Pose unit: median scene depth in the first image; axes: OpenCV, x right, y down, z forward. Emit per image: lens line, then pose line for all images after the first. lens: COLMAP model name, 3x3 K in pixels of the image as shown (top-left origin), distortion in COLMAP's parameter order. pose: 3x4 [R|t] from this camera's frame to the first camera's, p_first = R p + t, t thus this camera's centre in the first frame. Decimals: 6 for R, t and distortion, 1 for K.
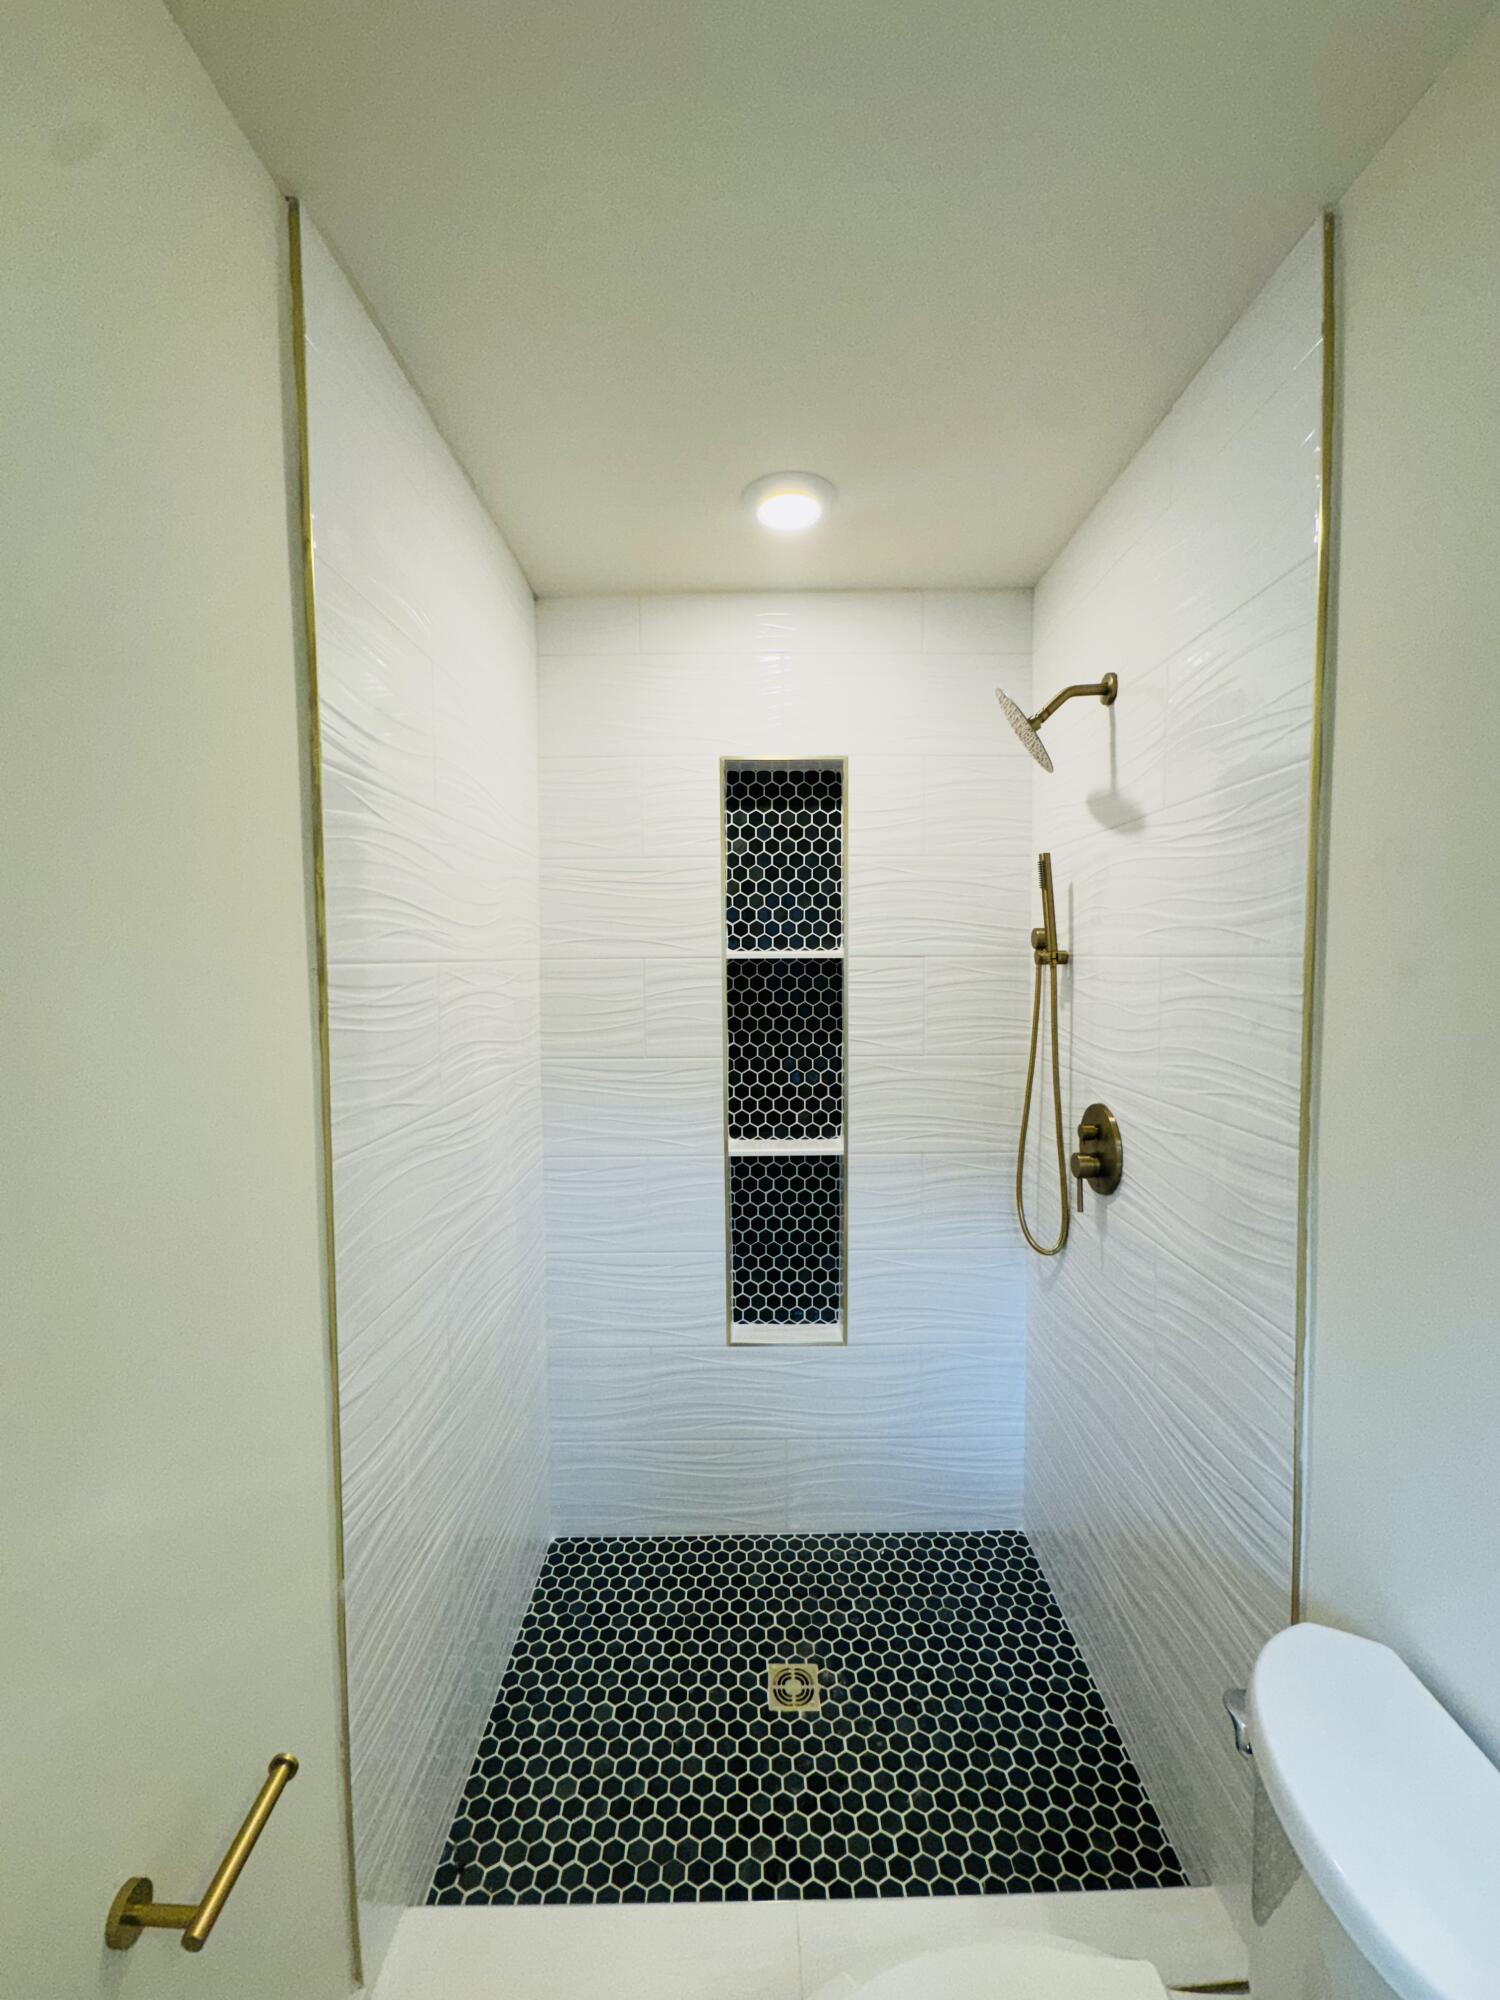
lens RADIAL K [[800.9, 0, 750.0], [0, 800.9, 1000.0], [0, 0, 1]] dist [-0.023287, 0.025518]
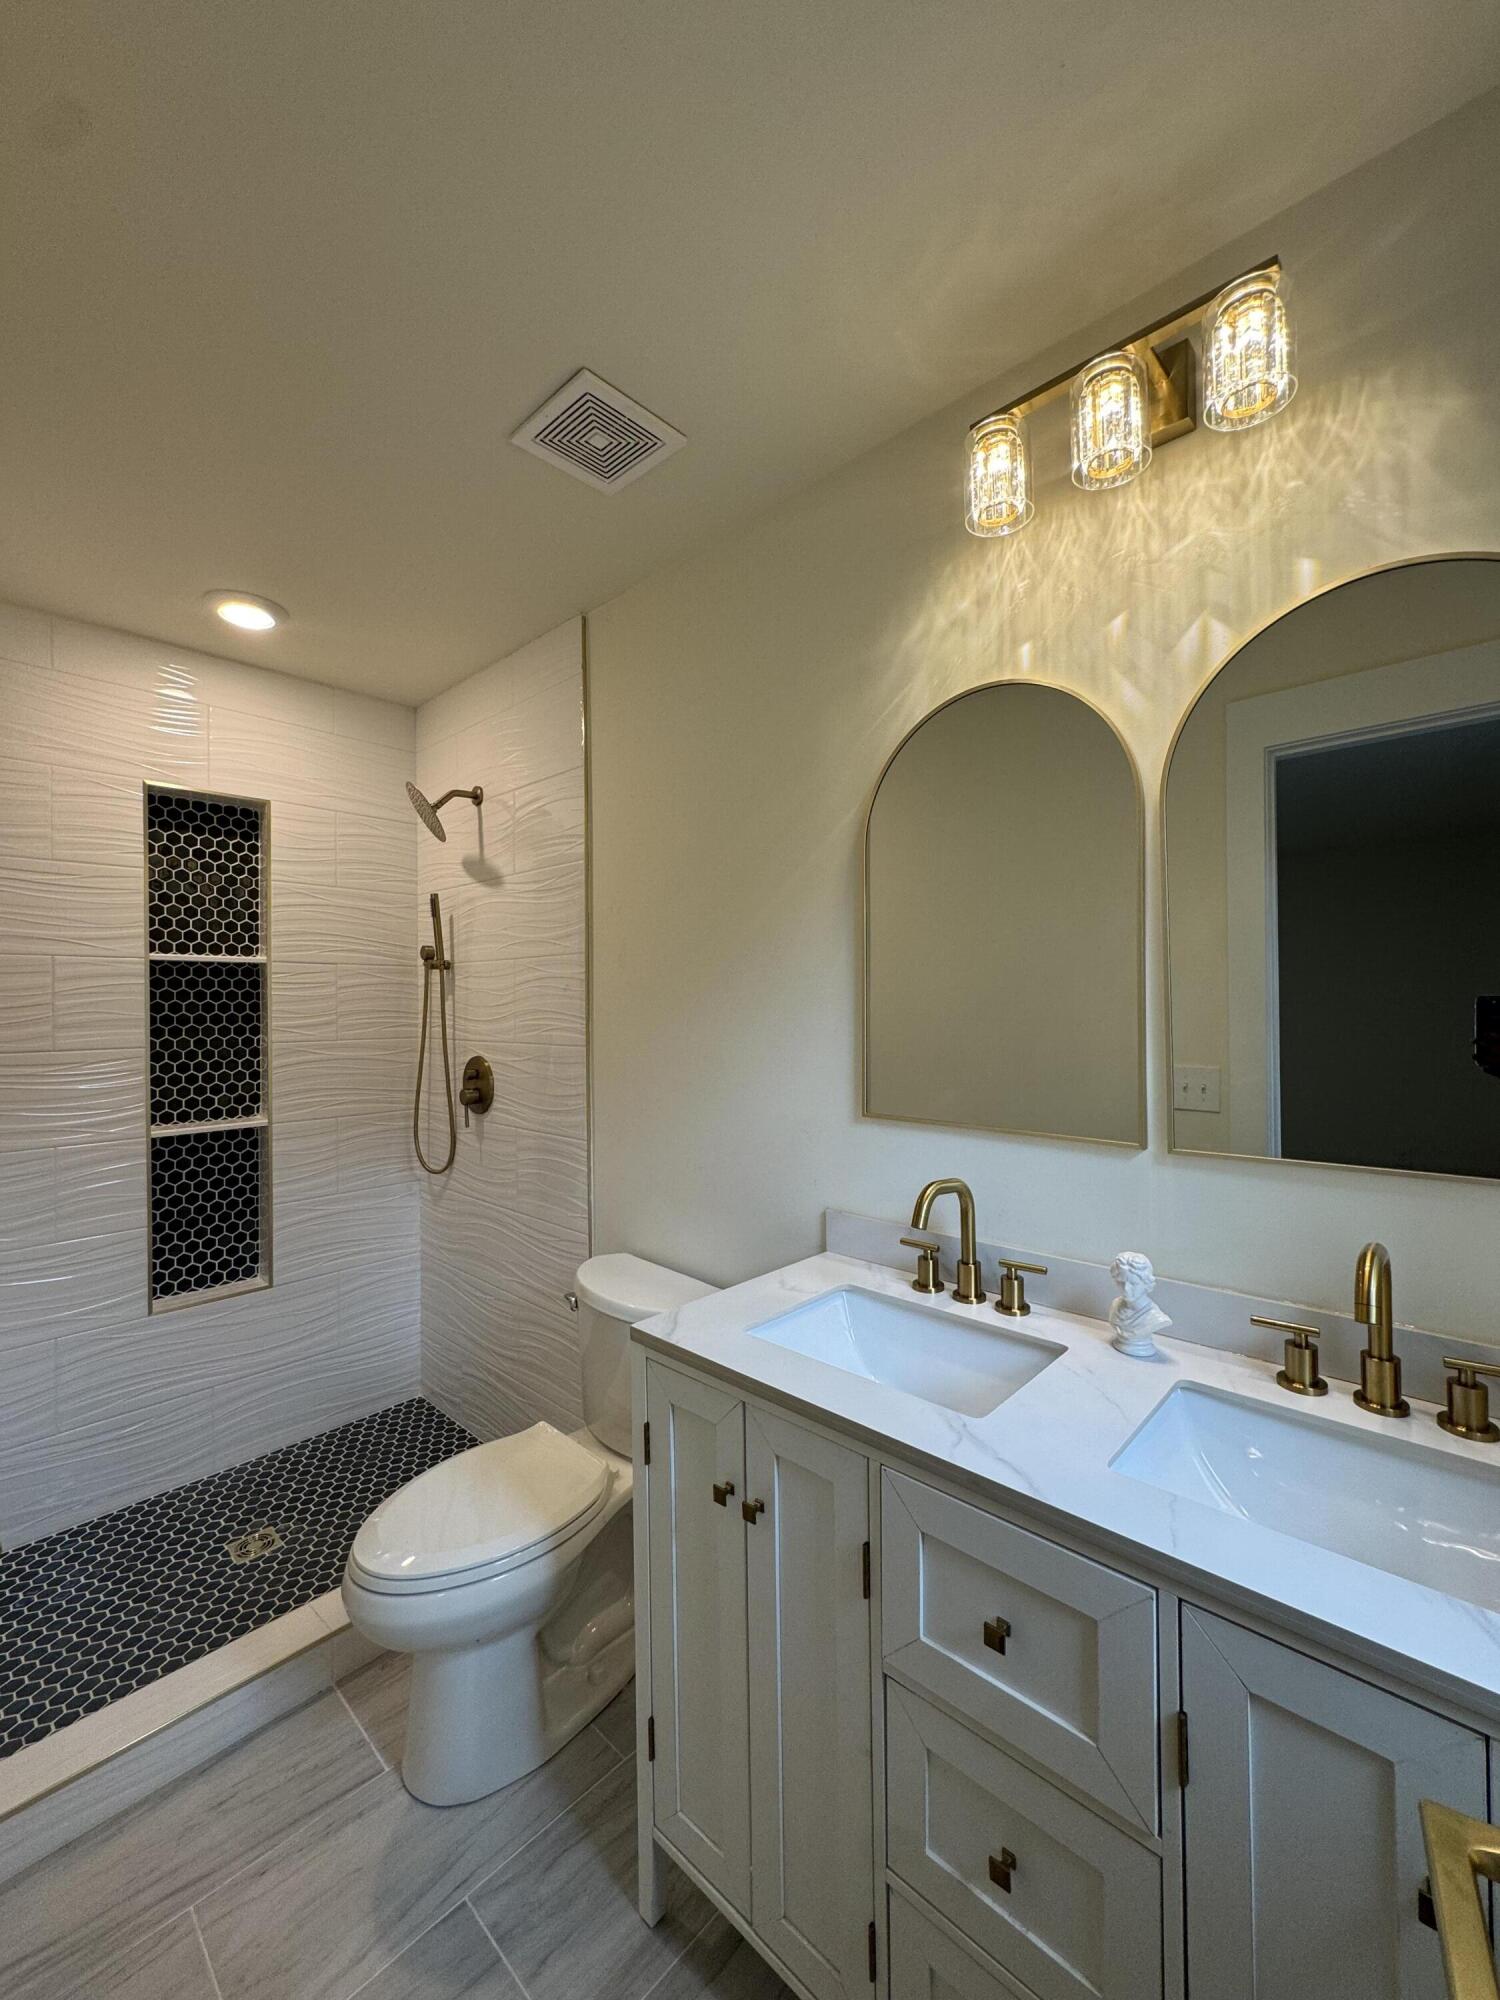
lens RADIAL K [[801.4, 0, 750.0], [0, 801.4, 1000.0], [0, 0, 1]] dist [-0.000994, 0.000283]
pose [[0.684618, 0.003648, 0.728893, -0.265685], [0.042389, 0.998096, -0.044809, 0.089253], [-0.727668, 0.061574, 0.683160, -0.366295]]
